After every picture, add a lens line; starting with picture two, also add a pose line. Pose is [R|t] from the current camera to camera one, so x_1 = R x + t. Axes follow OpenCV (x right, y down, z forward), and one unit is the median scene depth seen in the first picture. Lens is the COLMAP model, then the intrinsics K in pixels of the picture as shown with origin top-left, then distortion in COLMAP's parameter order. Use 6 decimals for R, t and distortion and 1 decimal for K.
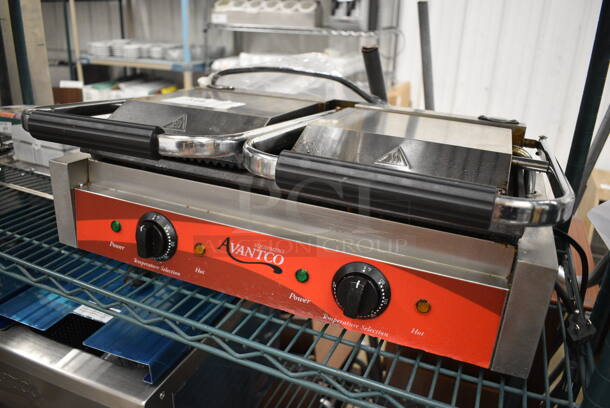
lens RADIAL K [[472.1, 0, 304.1], [0, 472.1, 206.2], [0, 0, 1]] dist [-0.095942, 0.000824]
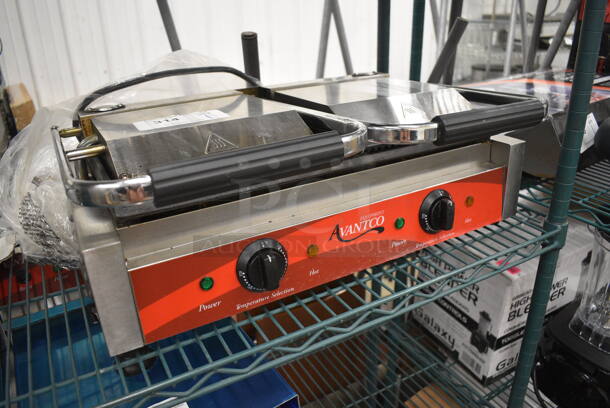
lens RADIAL K [[472.1, 0, 301.0], [0, 472.1, 203.3], [0, 0, 1]] dist [-0.095942, 0.000824]
pose [[0.608670, -0.381530, 0.695669, -0.880208], [0.356778, 0.914761, 0.189528, -0.195512], [-0.708682, 0.132840, 0.692909, 0.307352]]
